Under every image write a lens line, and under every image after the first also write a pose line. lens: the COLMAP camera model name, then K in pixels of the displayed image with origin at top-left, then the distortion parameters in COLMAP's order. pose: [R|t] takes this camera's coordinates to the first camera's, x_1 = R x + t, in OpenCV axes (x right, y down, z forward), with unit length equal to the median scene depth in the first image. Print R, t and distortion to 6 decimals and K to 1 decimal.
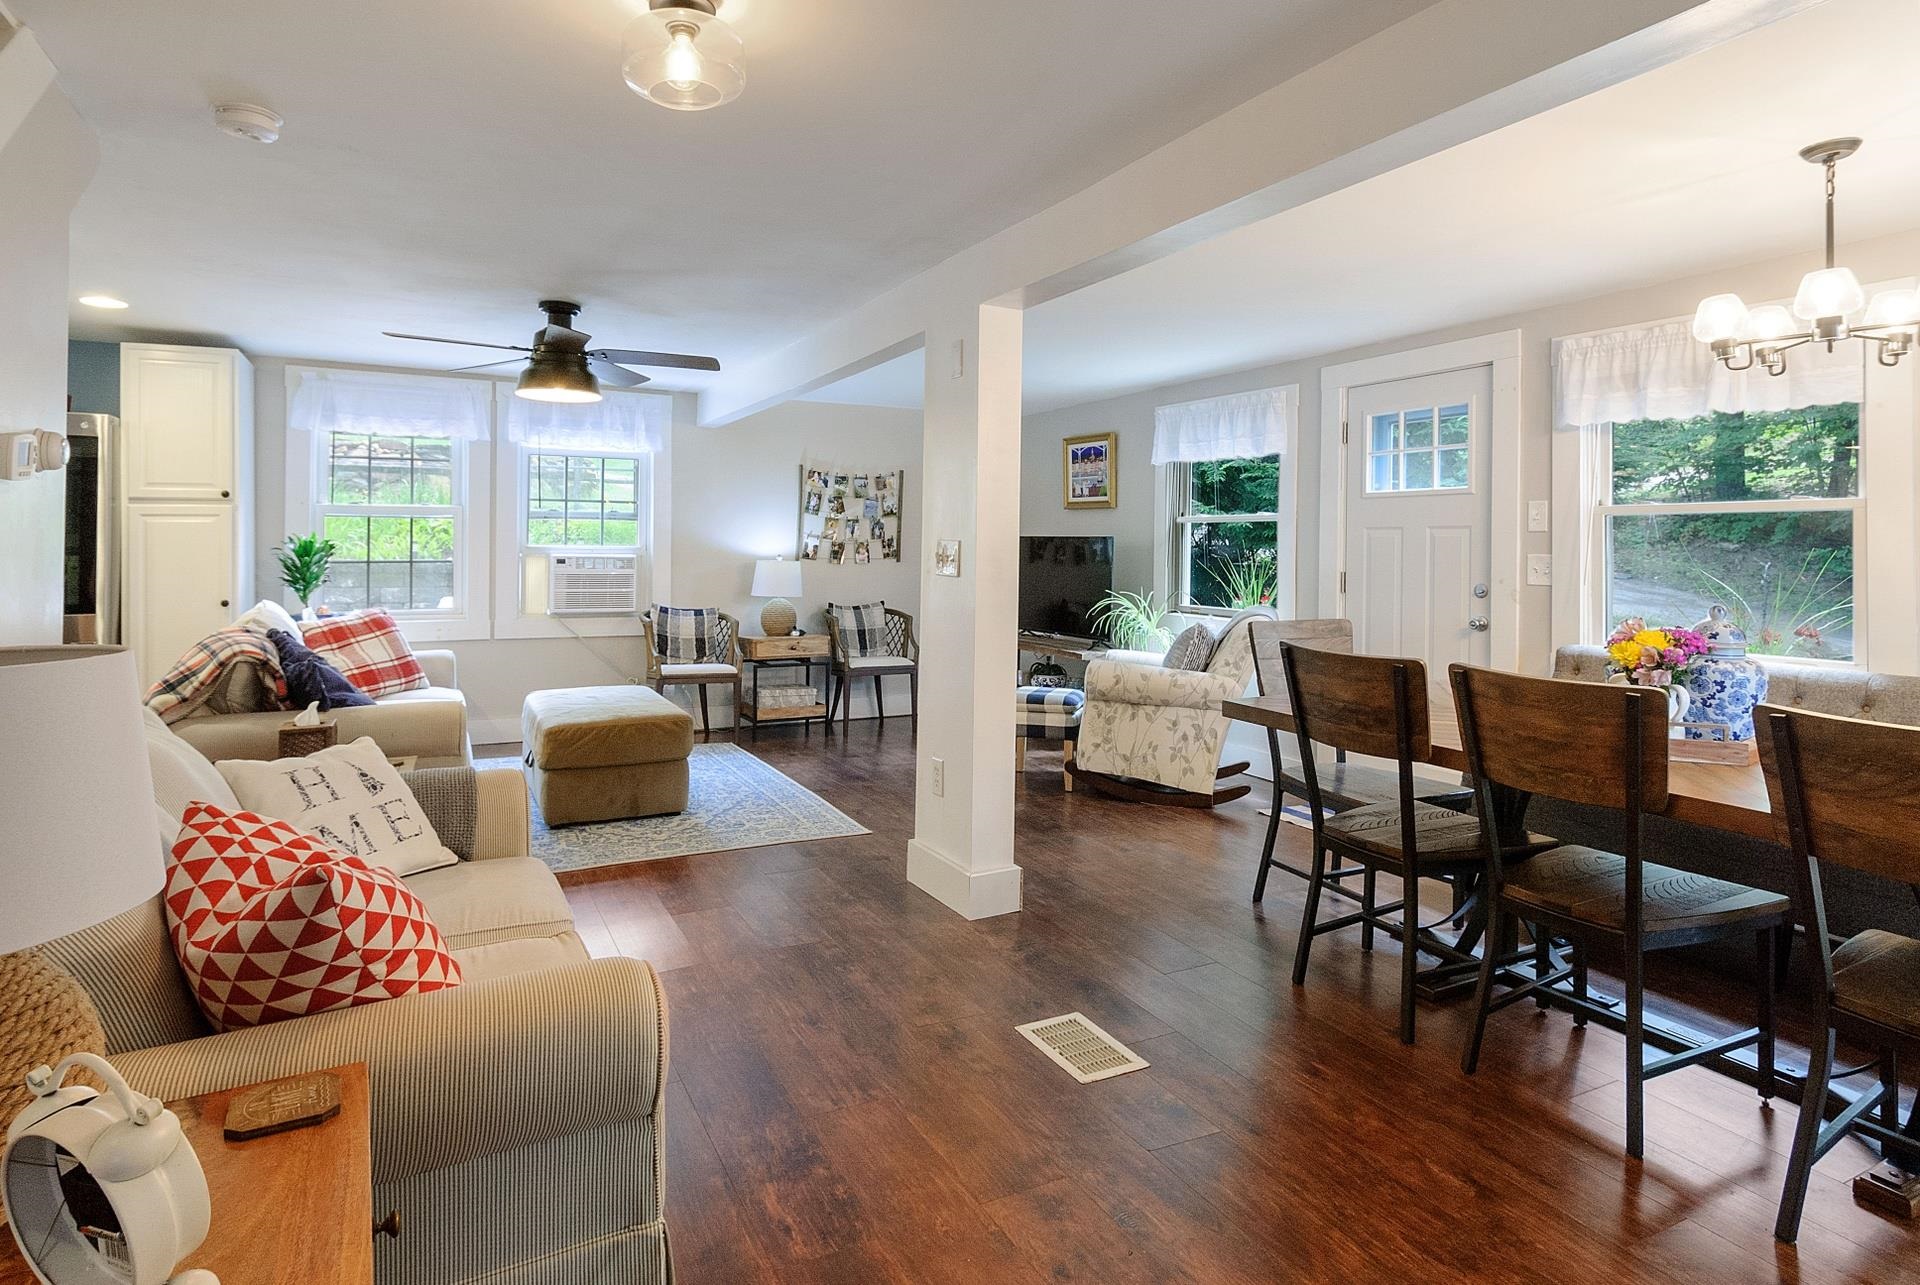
lens RADIAL K [[1047.2, 0, 956.3], [0, 1047.2, 546.1], [0, 0, 1]] dist [-0.000473, -0.000330]
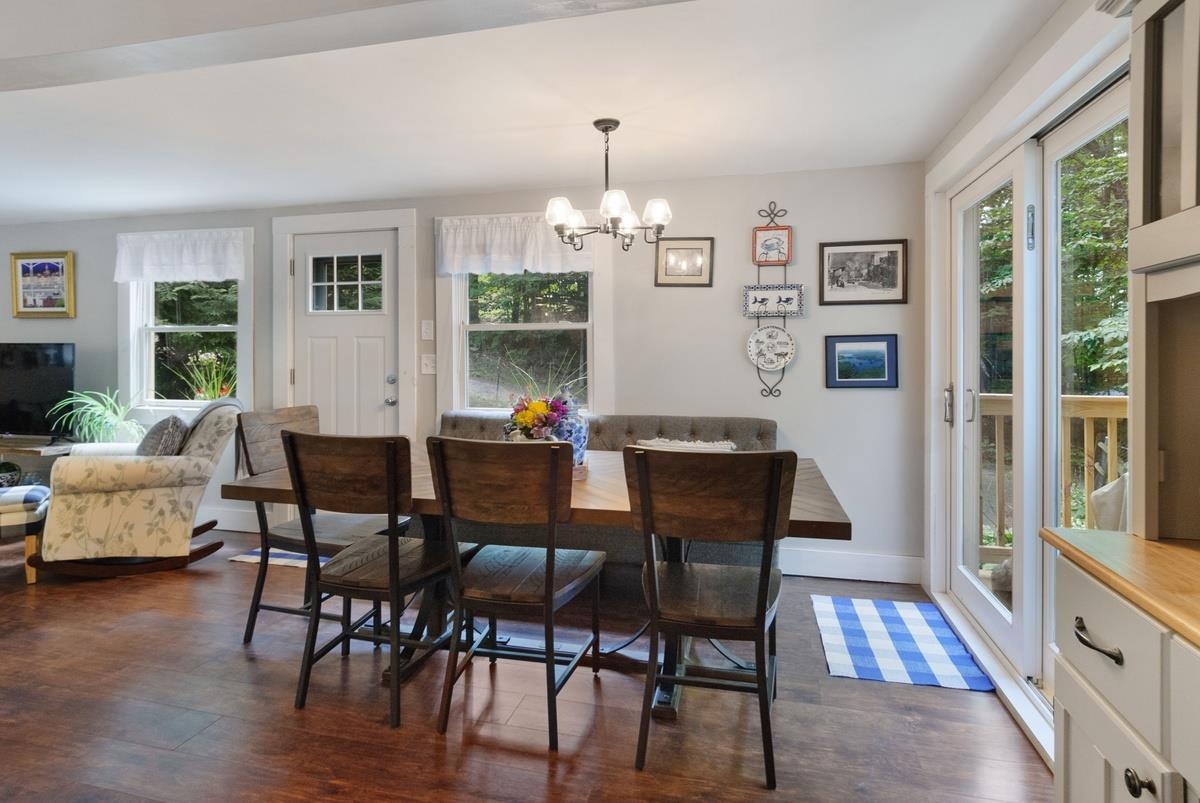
lens RADIAL K [[643.3, 0, 598.0], [0, 643.3, 357.7], [0, 0, 1]] dist [-0.001632, -0.001660]
pose [[0.656247, -0.015223, 0.754392, -0.003060], [0.006235, 0.999872, 0.014753, 0.000070], [-0.754520, -0.004978, 0.656258, 0.164141]]
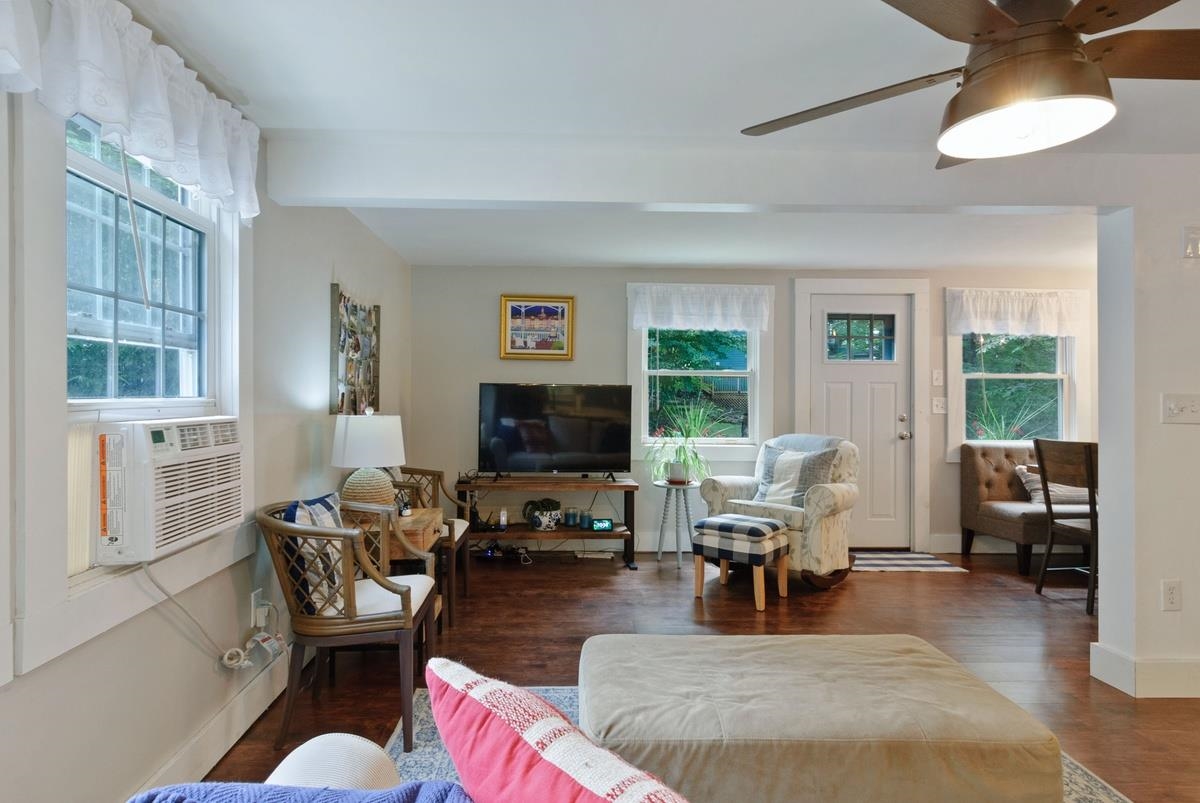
lens RADIAL K [[637.0, 0, 600.0], [0, 637.0, 401.5], [0, 0, 1]] dist [0.003099, 0.000012]
pose [[0.417817, -0.015487, 0.908399, -0.728640], [-0.000931, 0.999847, 0.017474, -0.004621], [-0.908531, -0.008147, 0.417738, 1.002729]]
